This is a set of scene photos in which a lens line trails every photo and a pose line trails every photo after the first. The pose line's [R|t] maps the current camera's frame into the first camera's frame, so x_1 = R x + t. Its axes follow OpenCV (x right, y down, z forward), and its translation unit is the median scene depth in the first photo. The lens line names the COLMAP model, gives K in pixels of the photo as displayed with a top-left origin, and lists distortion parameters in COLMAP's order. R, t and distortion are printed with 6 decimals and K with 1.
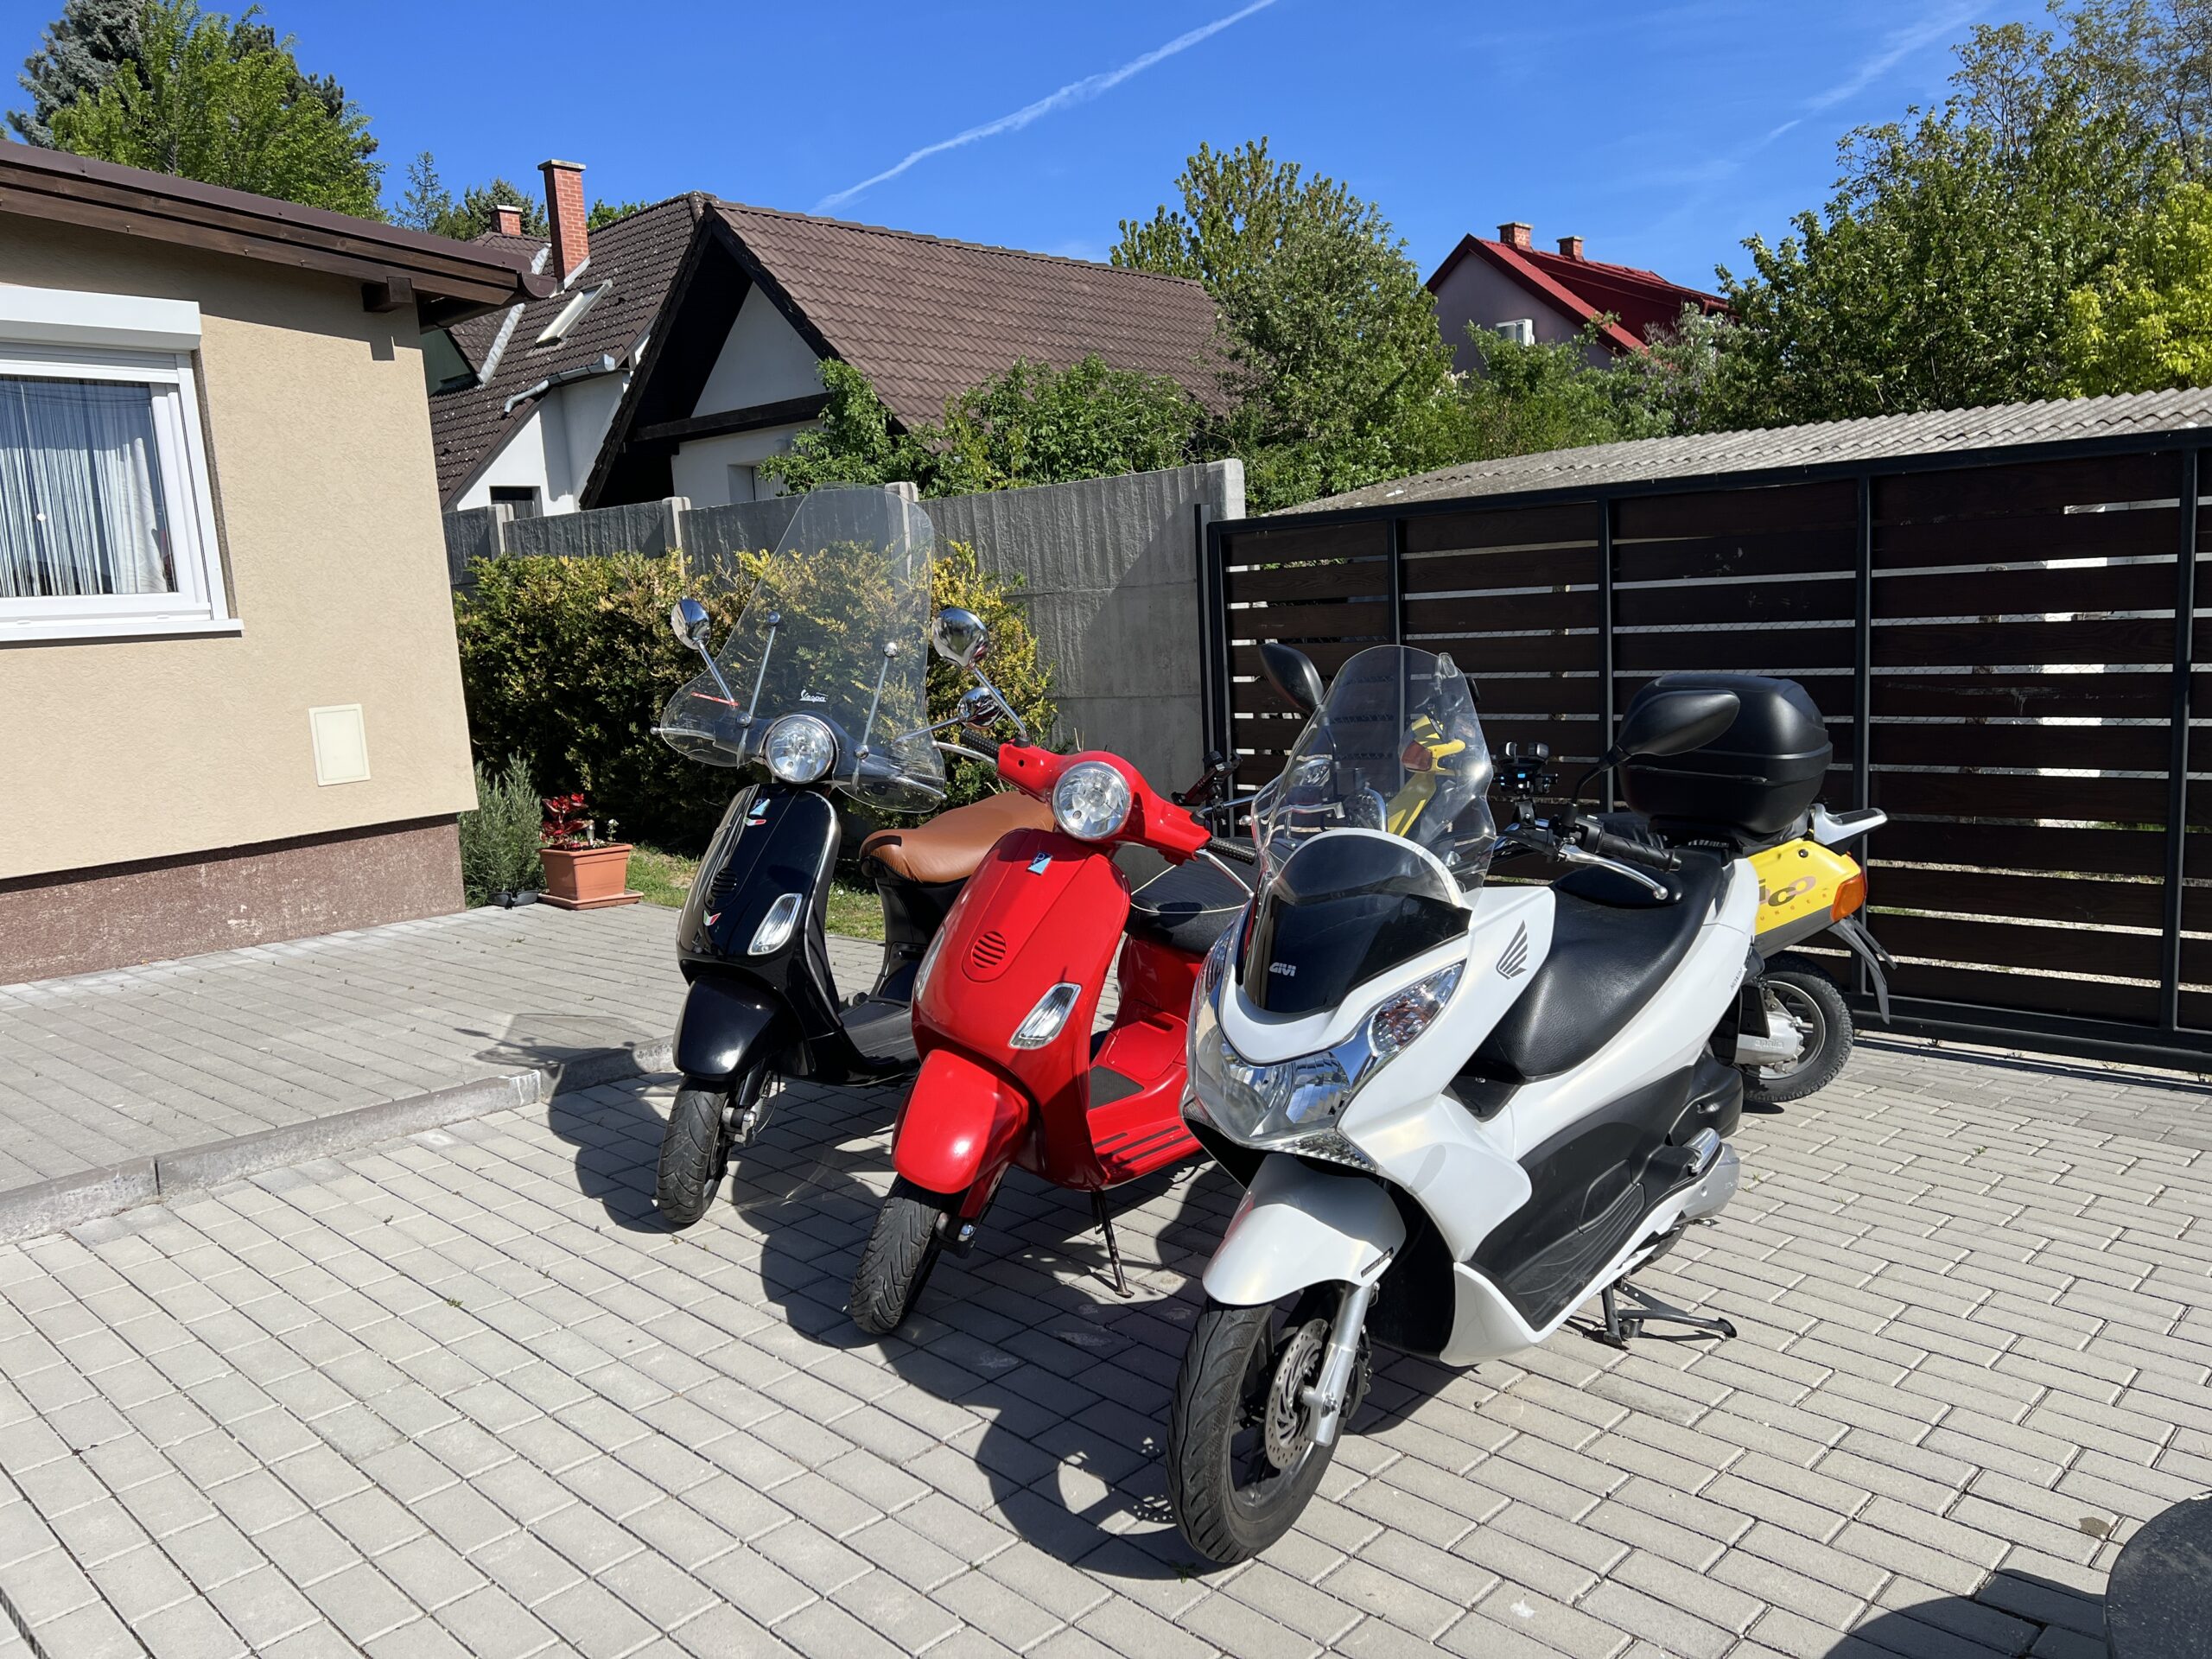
lens RADIAL K [[1665.9, 0, 1089.4], [0, 1665.9, 843.3], [0, 0, 1]] dist [0.053572, -0.057624]
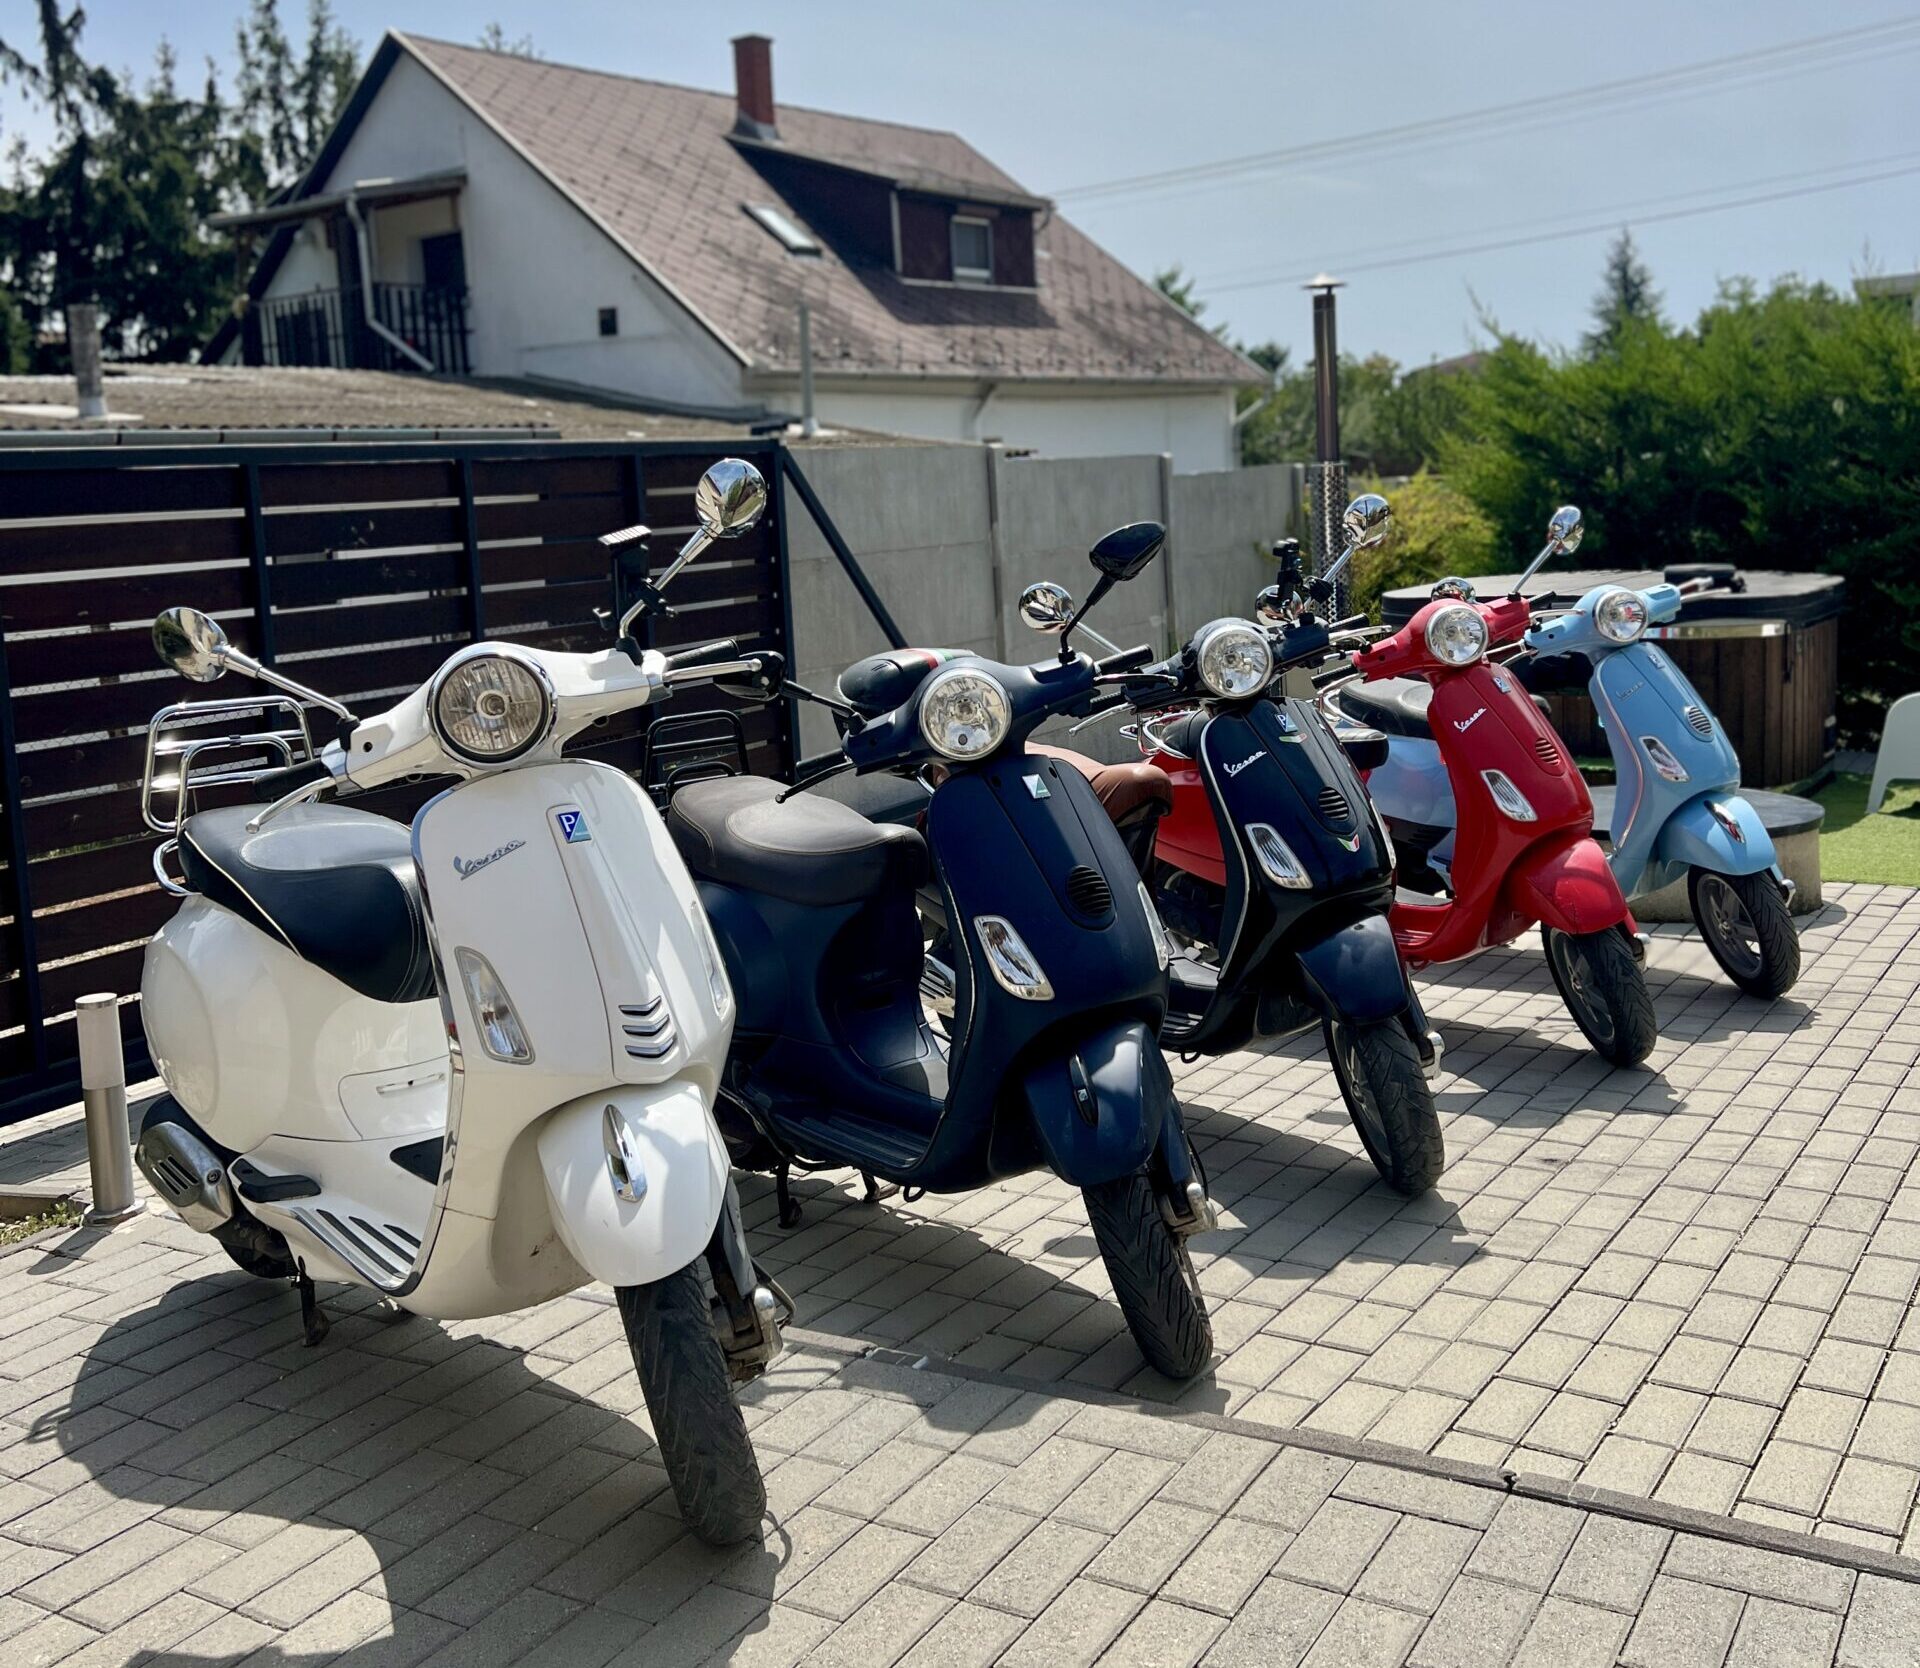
lens RADIAL K [[1935.1, 0, 967.4], [0, 1935.1, 714.4], [0, 0, 1]] dist [0.029512, 0.000000]
pose [[-0.178610, -0.057264, 0.982252, -0.678383], [0.201672, 0.974979, 0.093512, -0.085277], [-0.963030, 0.214795, -0.162593, 0.738363]]
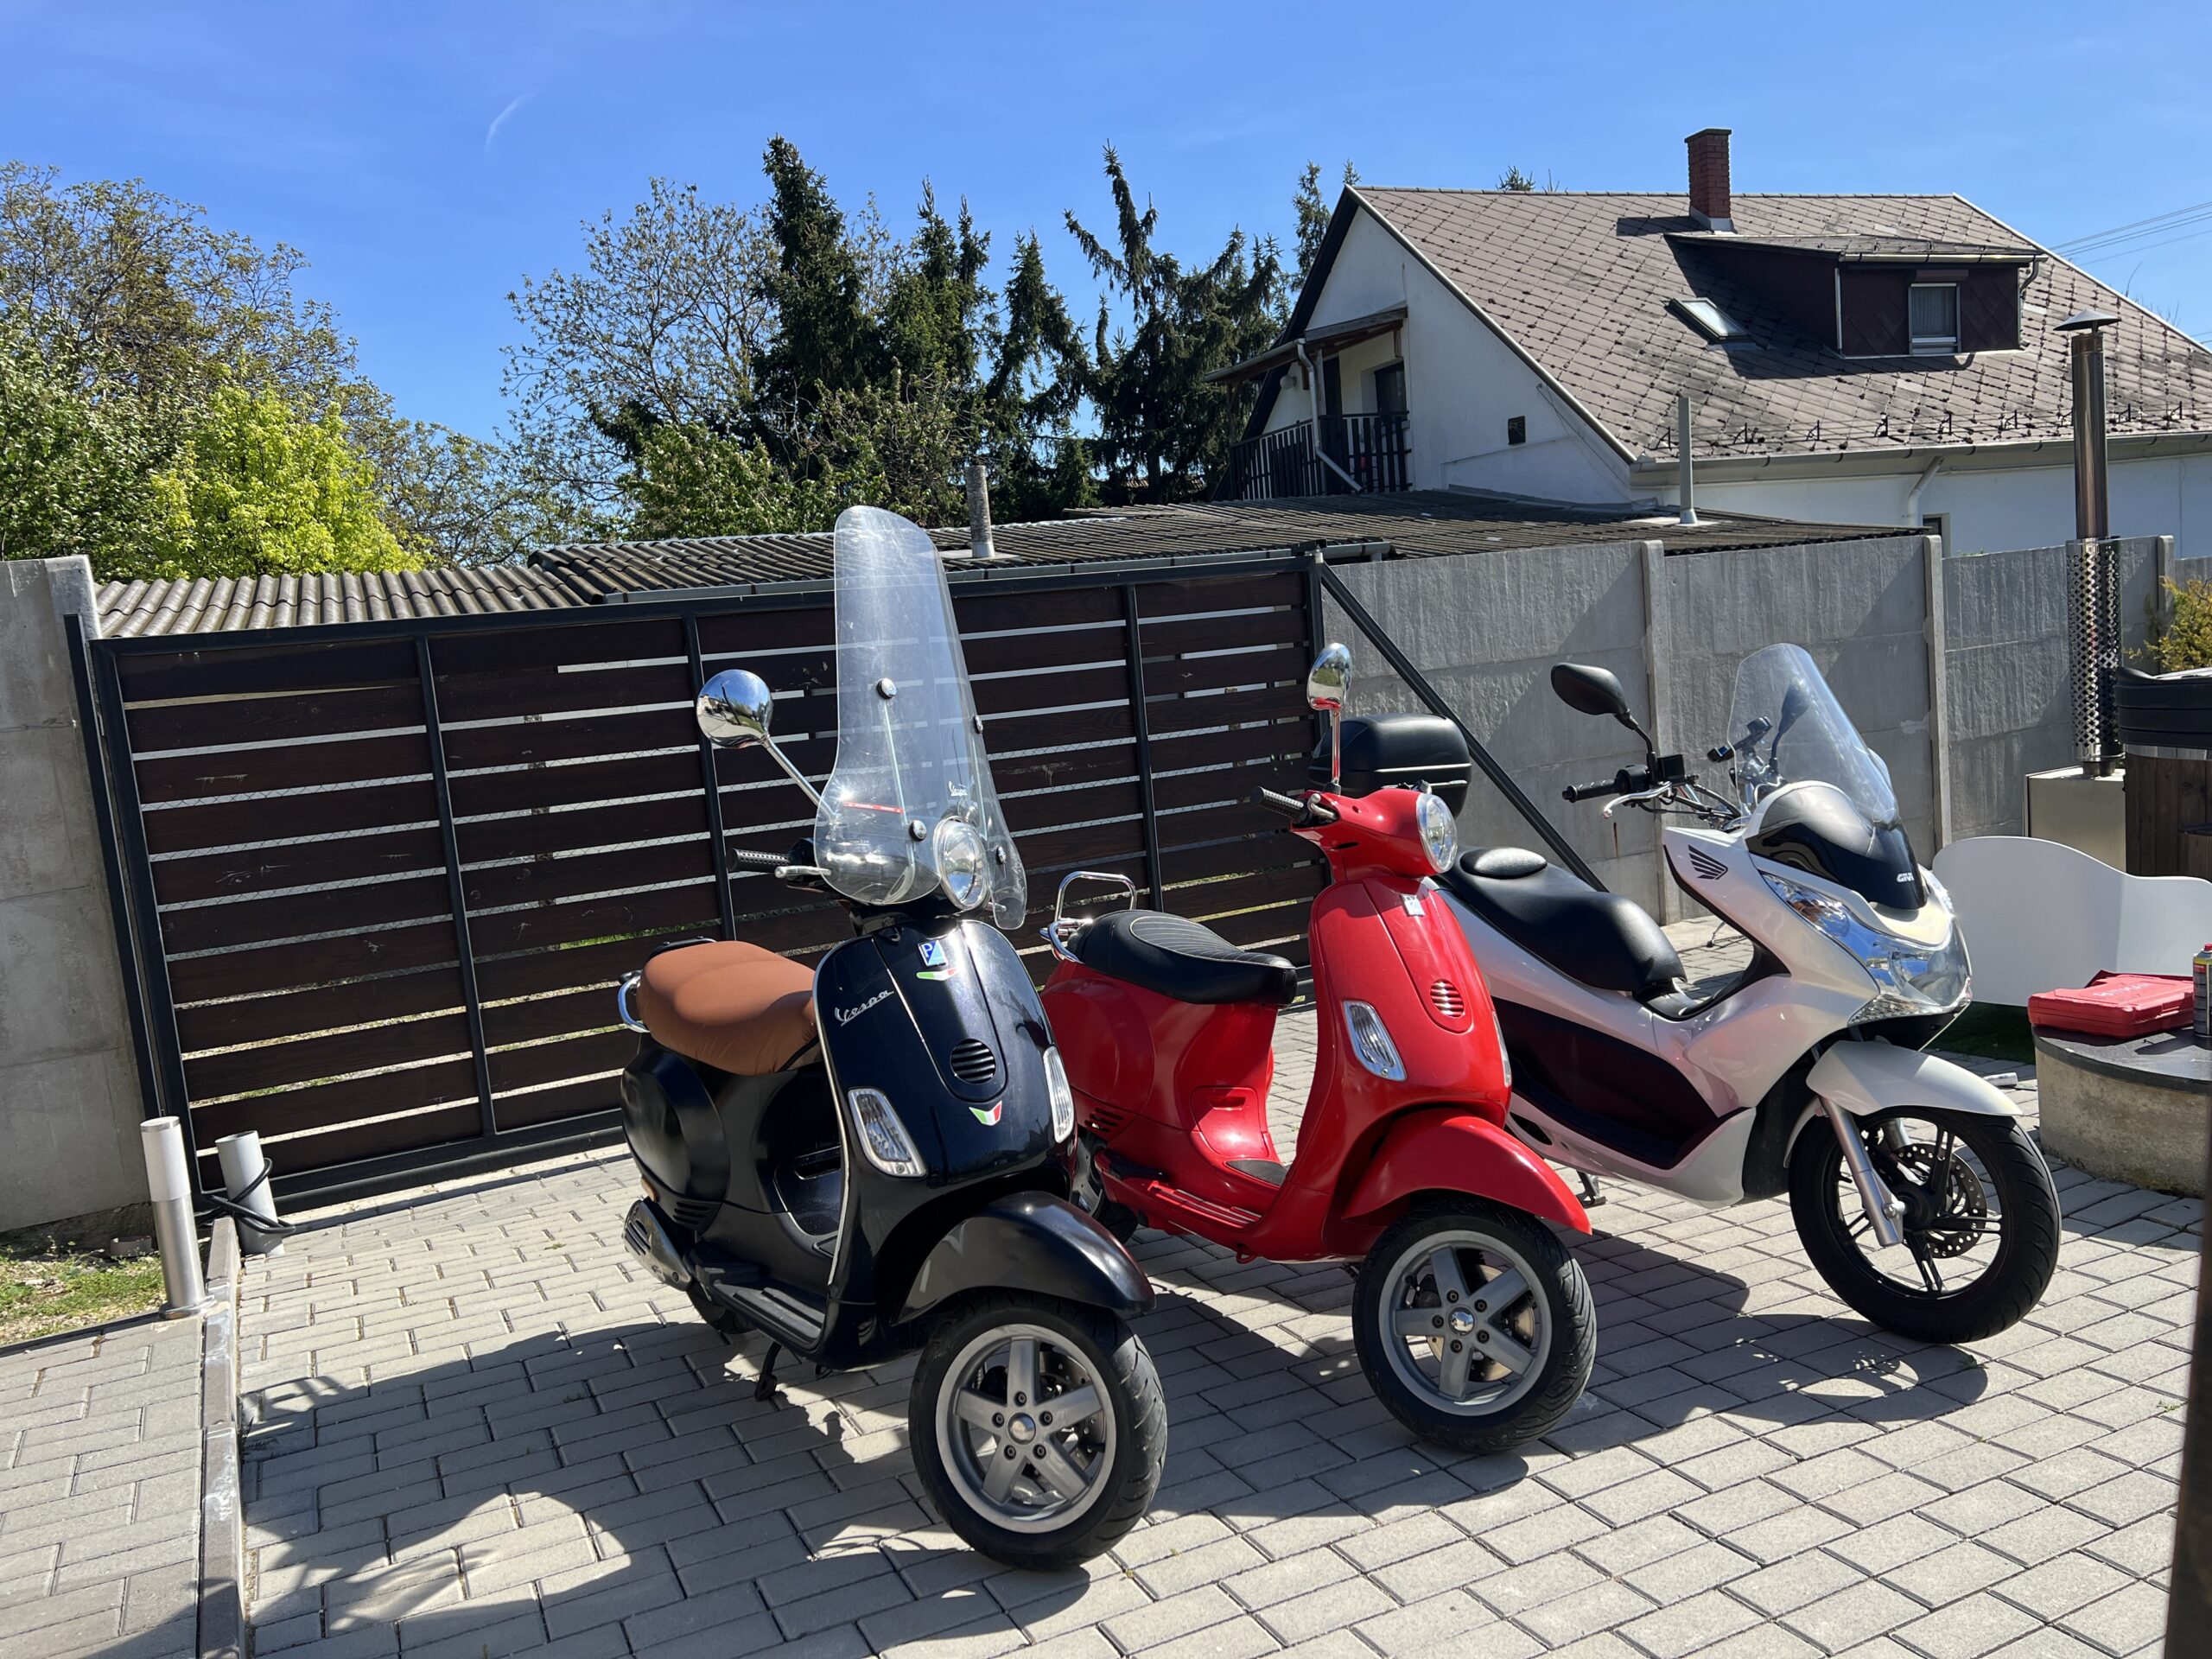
lens RADIAL K [[1665.9, 0, 1109.1], [0, 1665.9, 857.5], [0, 0, 1]] dist [0.053572, -0.057624]
pose [[0.343053, -0.101235, 0.933845, -0.480231], [0.205913, 0.978098, 0.030389, -0.039709], [-0.916469, 0.181865, 0.356385, 0.397533]]
